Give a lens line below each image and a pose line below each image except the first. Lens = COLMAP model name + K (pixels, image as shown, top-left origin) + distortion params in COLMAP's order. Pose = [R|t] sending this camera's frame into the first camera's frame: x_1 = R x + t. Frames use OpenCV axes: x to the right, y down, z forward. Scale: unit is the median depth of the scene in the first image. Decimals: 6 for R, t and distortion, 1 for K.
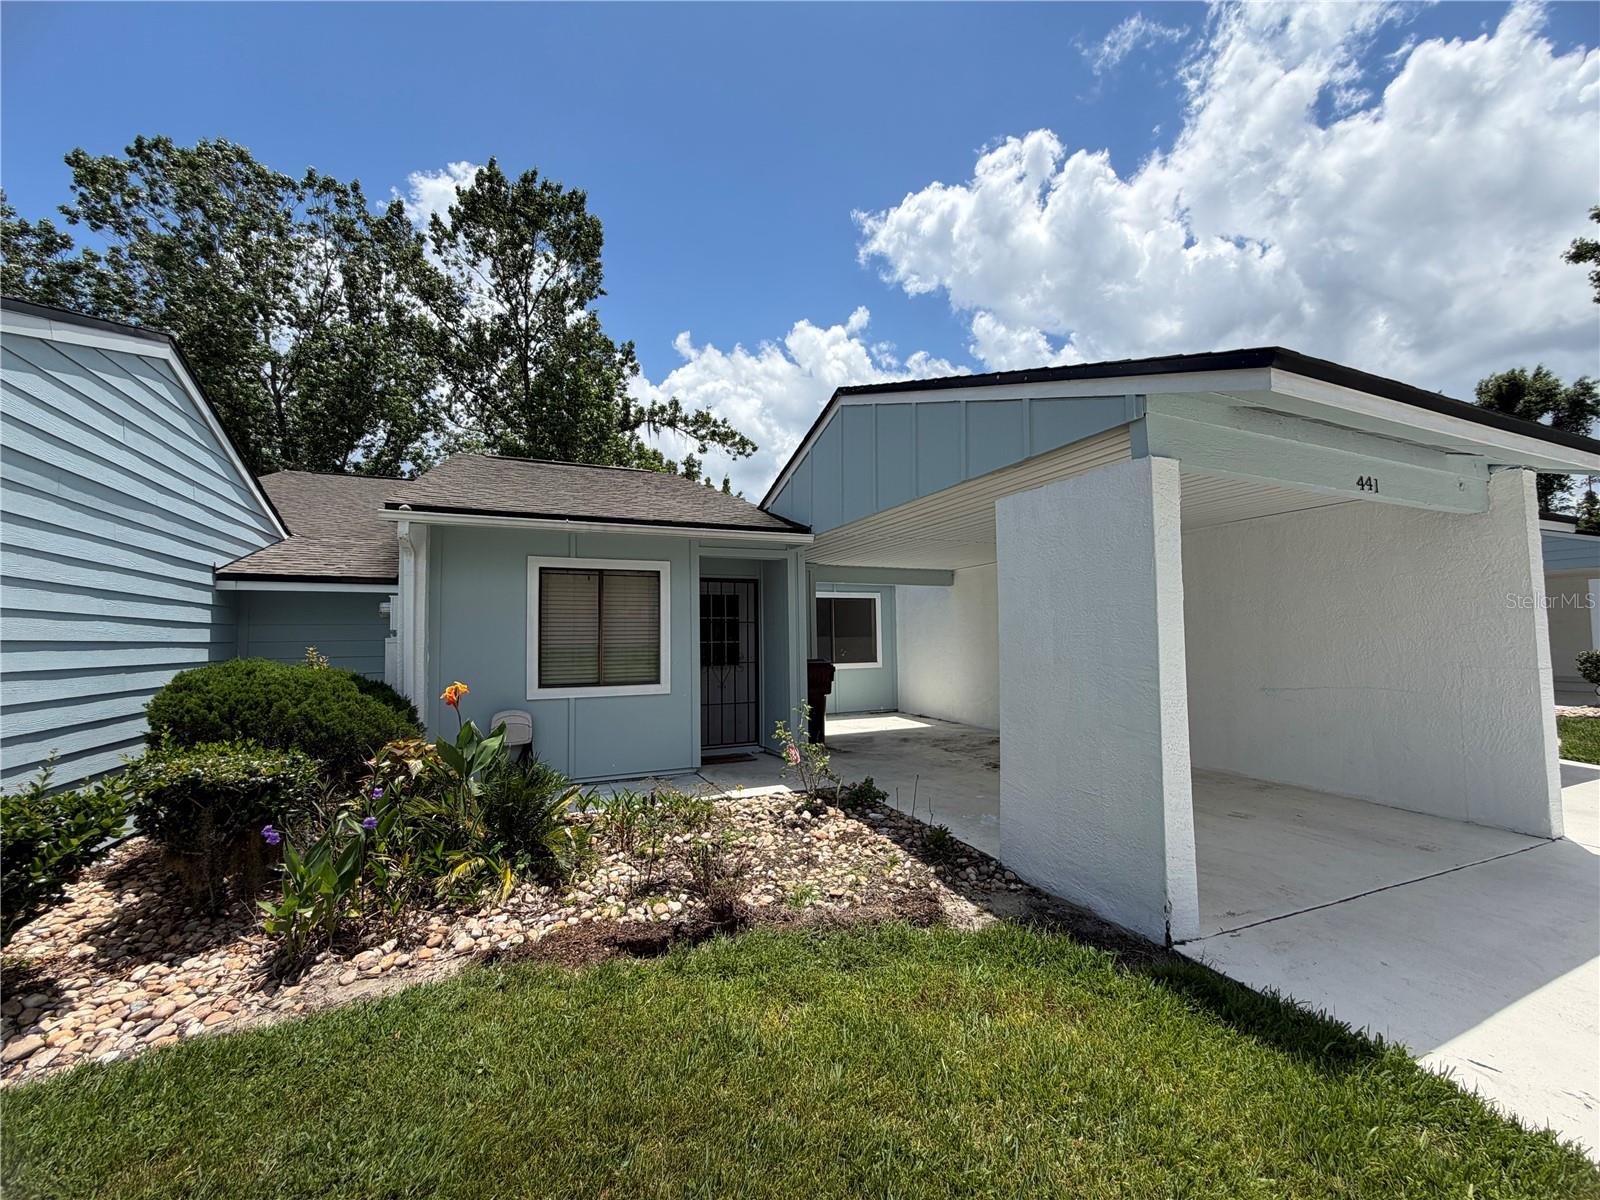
lens RADIAL K [[638.9, 0, 797.2], [0, 638.9, 604.1], [0, 0, 1]] dist [0.001215, 0.000866]
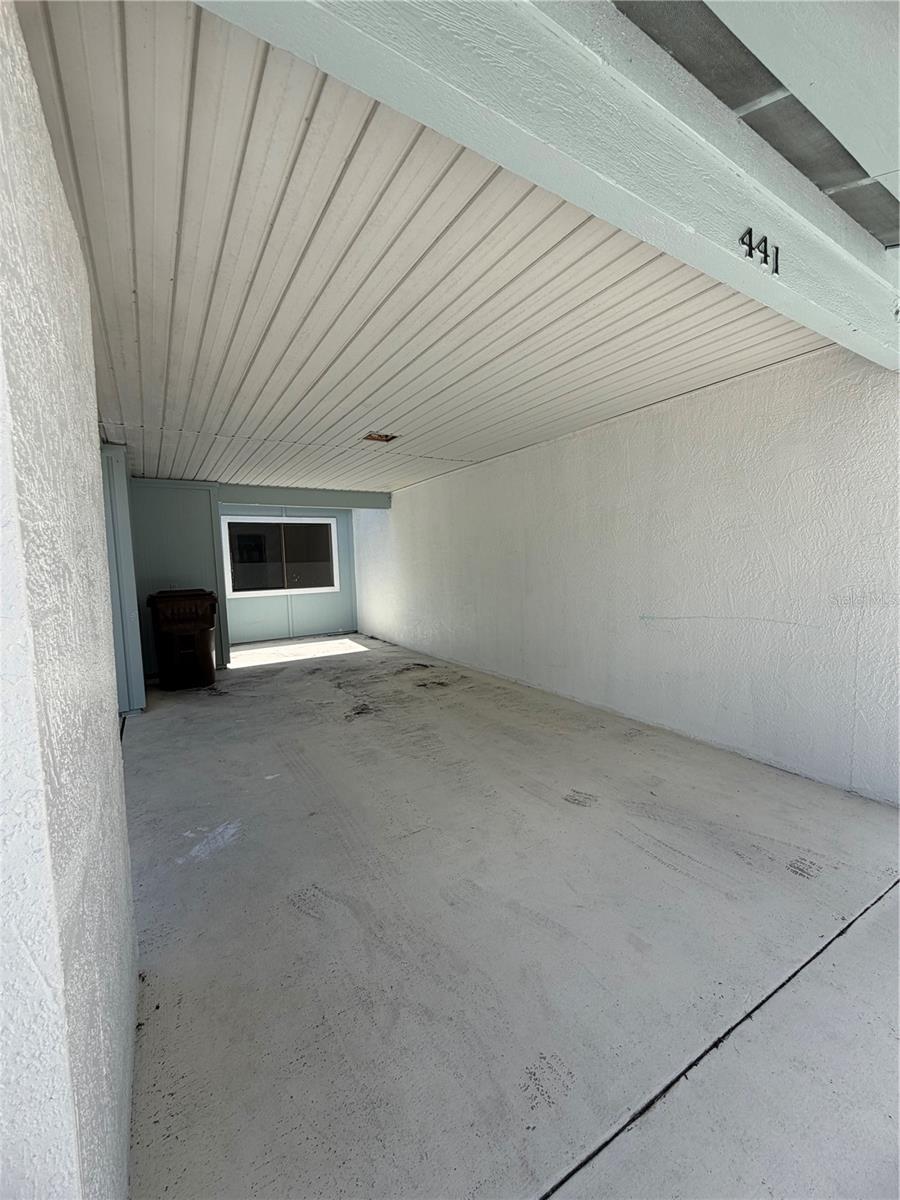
lens RADIAL K [[479.2, 0, 450.0], [0, 479.2, 601.3], [0, 0, 1]] dist [0.001215, 0.000866]
pose [[0.990536, -0.029722, 0.133997, 0.236113], [0.010781, 0.990104, 0.139919, 0.010828], [-0.136829, -0.137150, 0.981054, 0.250206]]
